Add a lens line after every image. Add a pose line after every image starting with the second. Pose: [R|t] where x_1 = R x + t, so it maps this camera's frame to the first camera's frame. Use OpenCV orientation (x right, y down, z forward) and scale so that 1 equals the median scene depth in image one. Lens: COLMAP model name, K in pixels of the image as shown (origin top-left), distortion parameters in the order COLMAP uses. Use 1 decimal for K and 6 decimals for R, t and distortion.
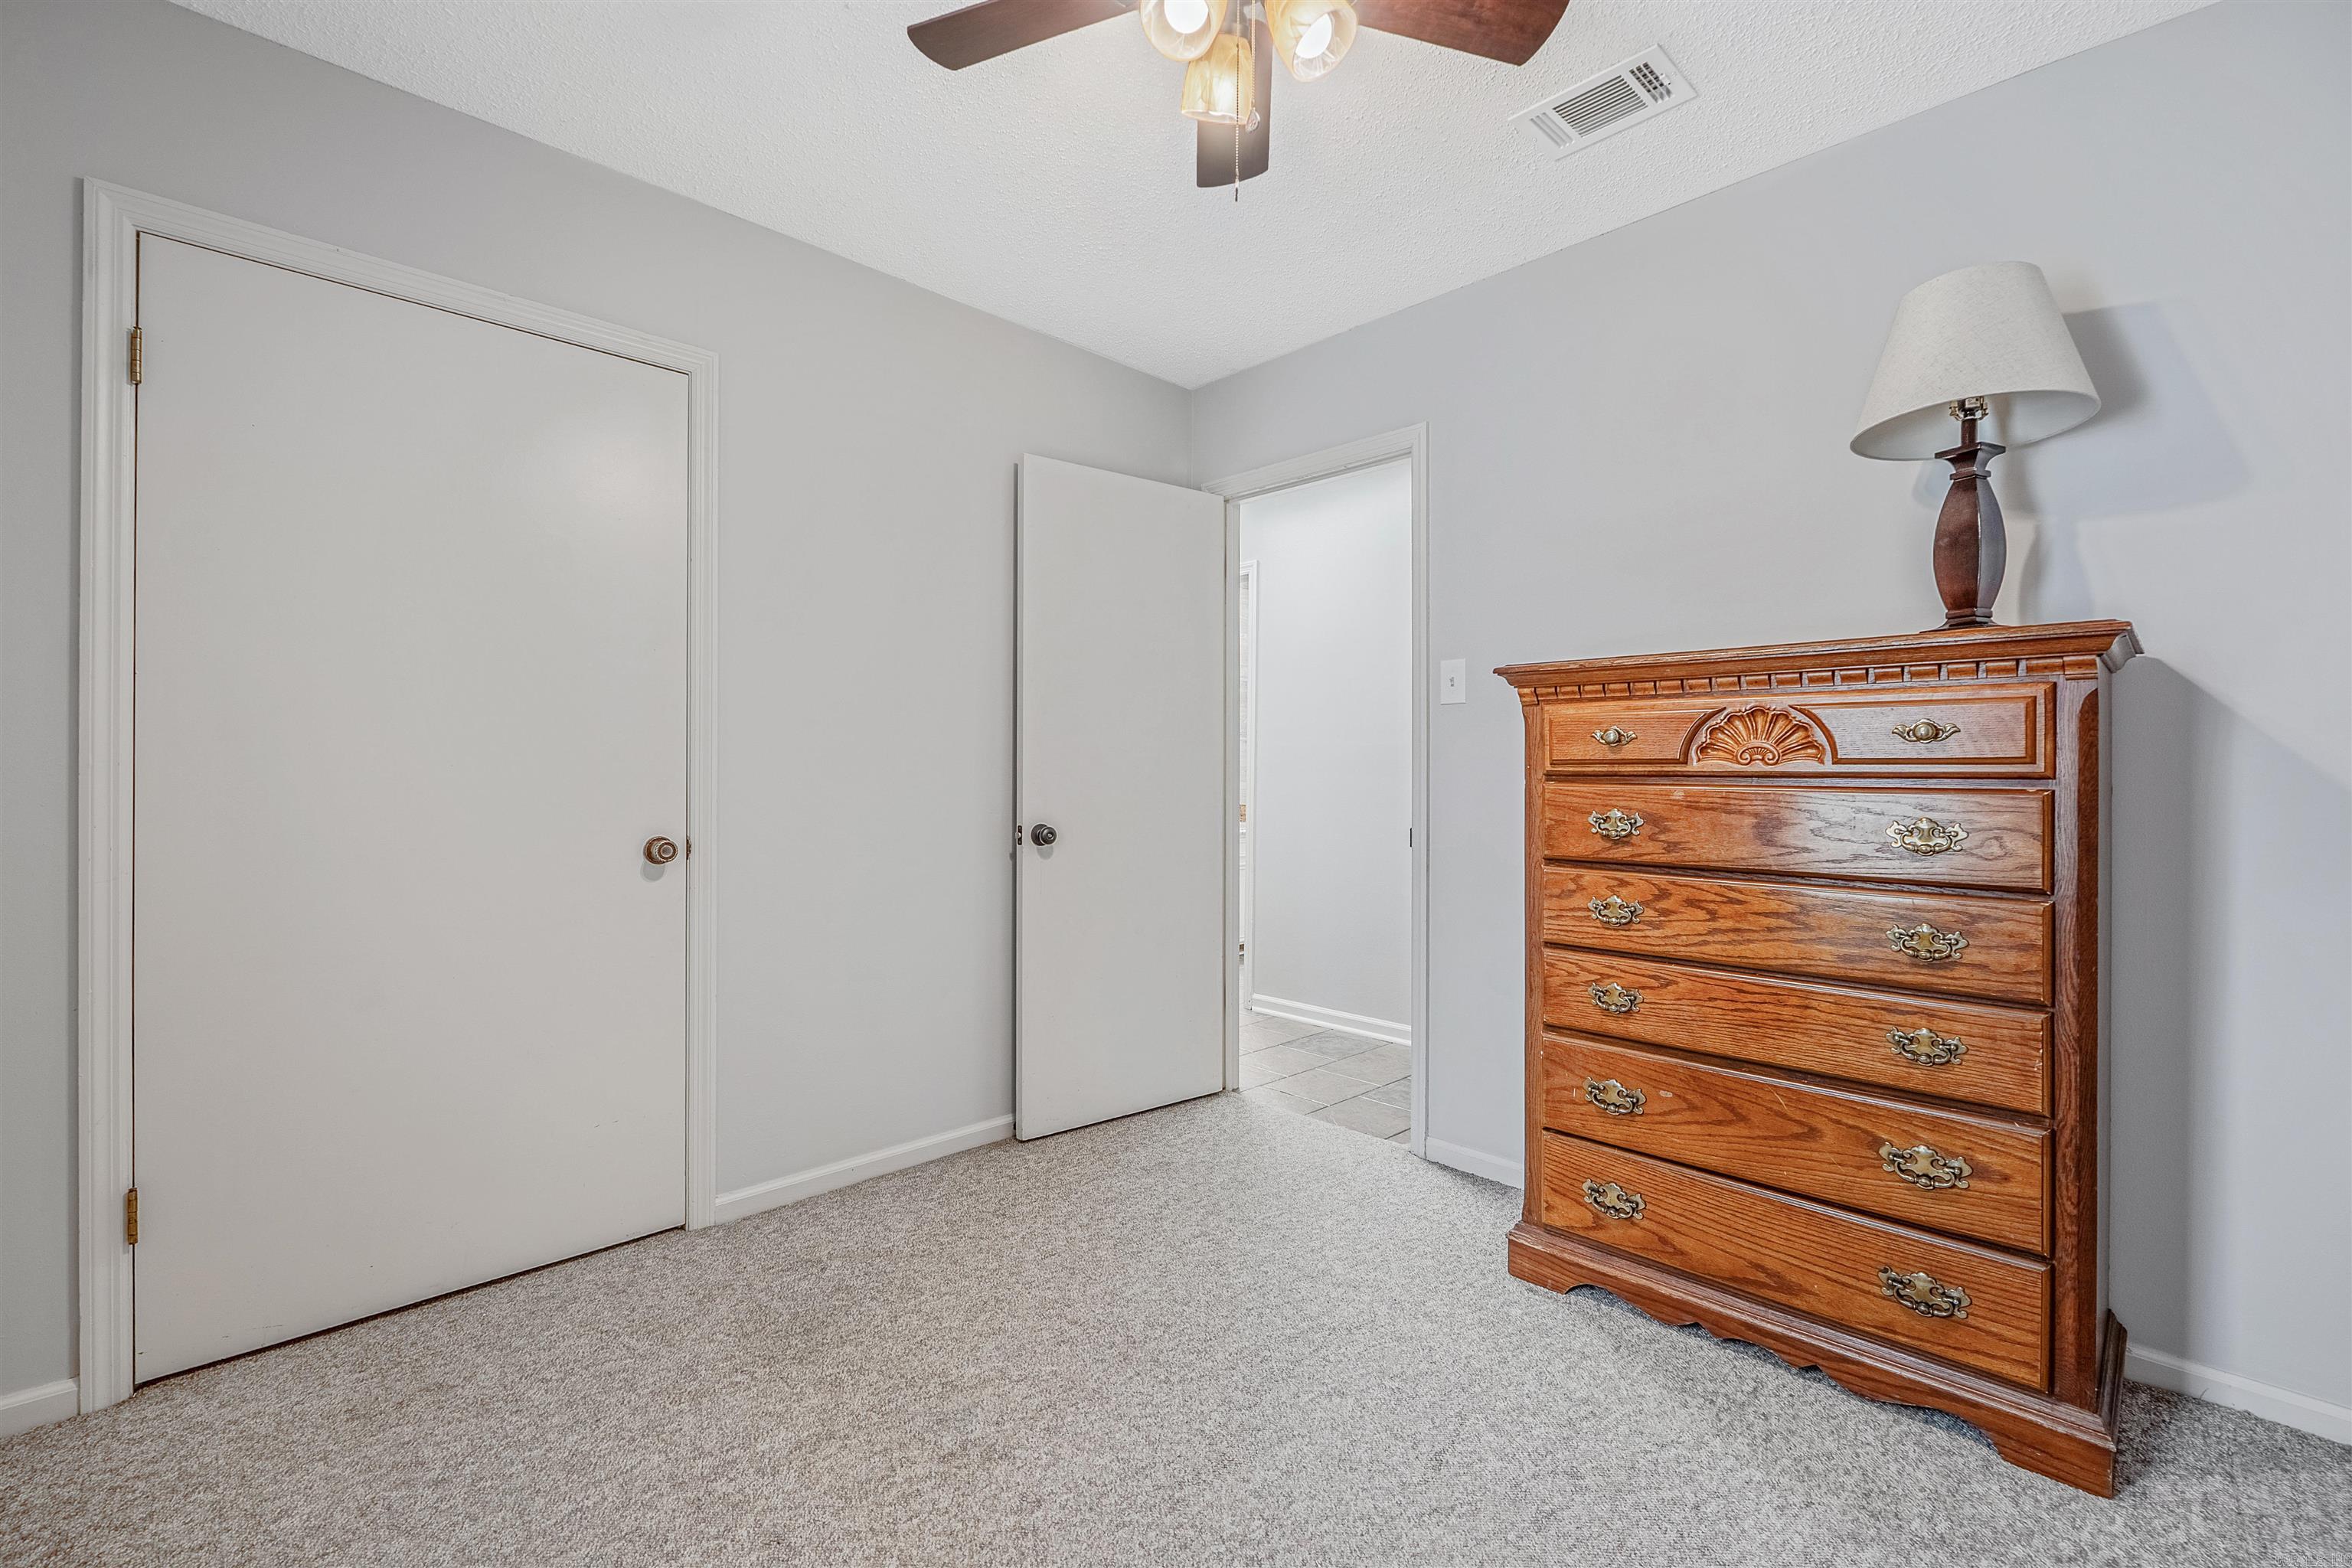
lens RADIAL K [[1036.2, 0, 1176.0], [0, 1036.2, 784.0], [0, 0, 1]] dist [-0.001877, -0.000171]
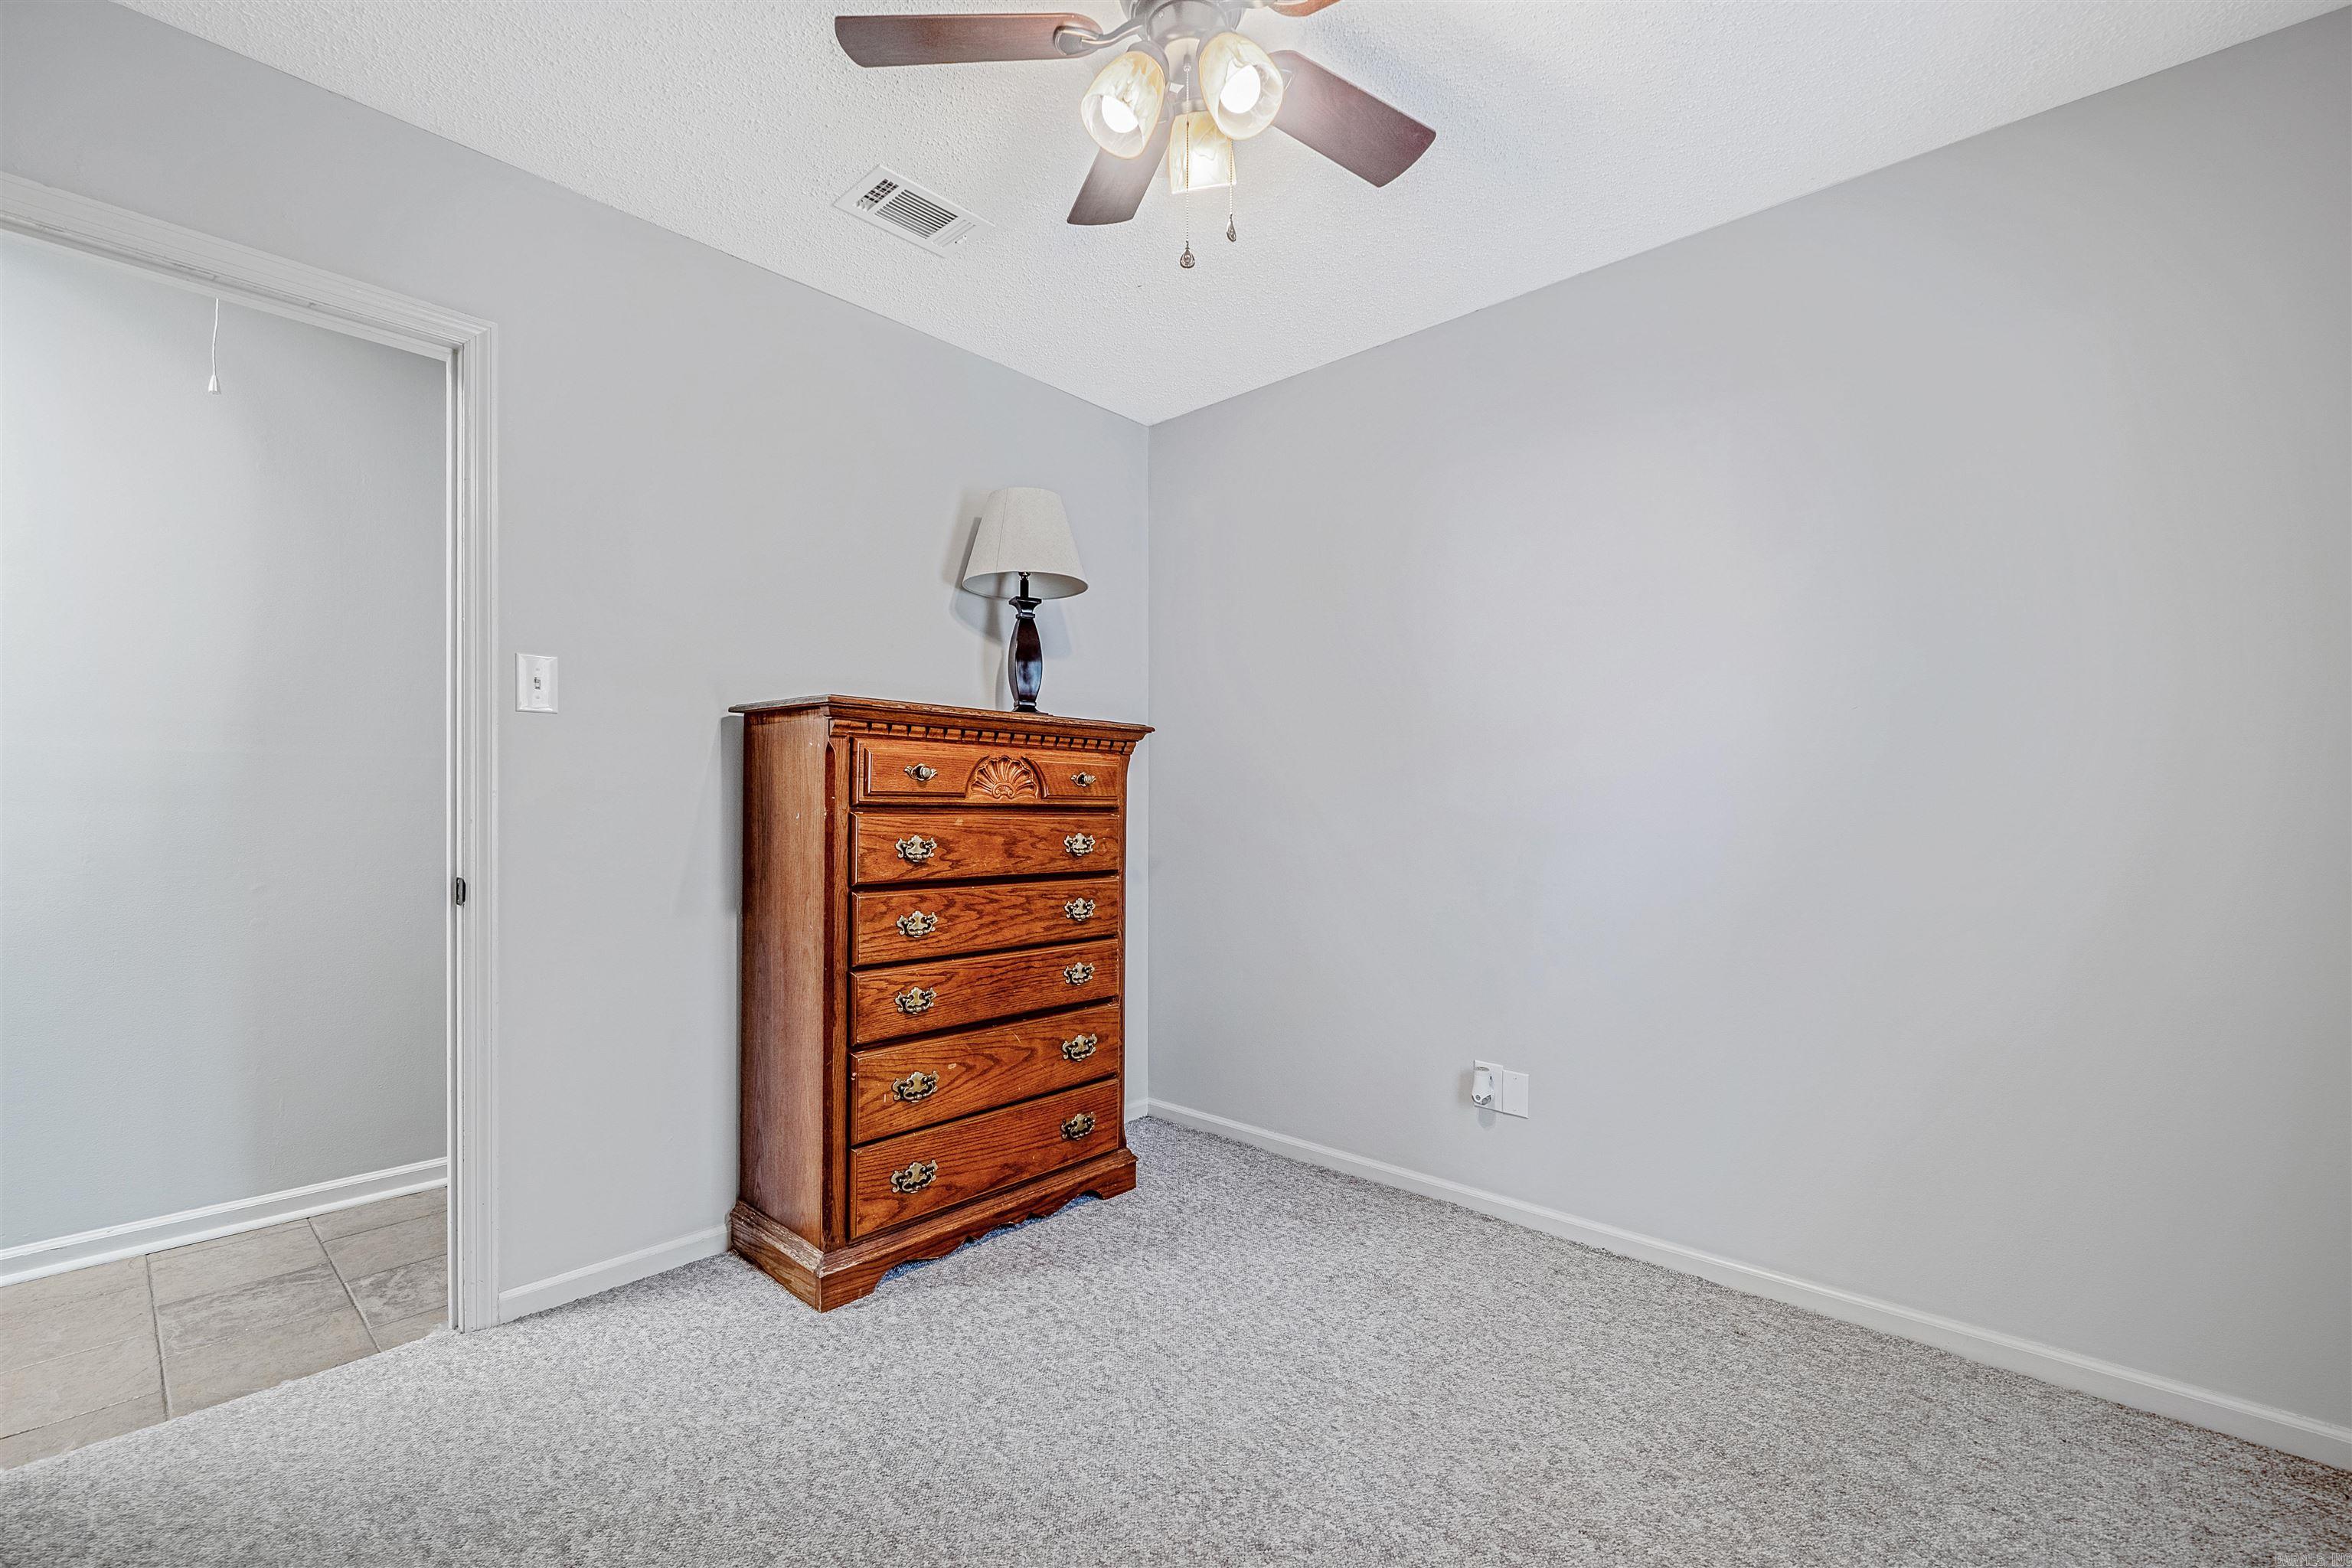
lens RADIAL K [[1037.1, 0, 1166.2], [0, 1037.1, 807.5], [0, 0, 1]] dist [-0.000958, -0.000309]
pose [[-0.085392, -0.005753, 0.996331, -0.767484], [0.000948, 0.999982, 0.005855, -0.013867], [-0.996347, 0.001445, -0.085385, 0.848691]]
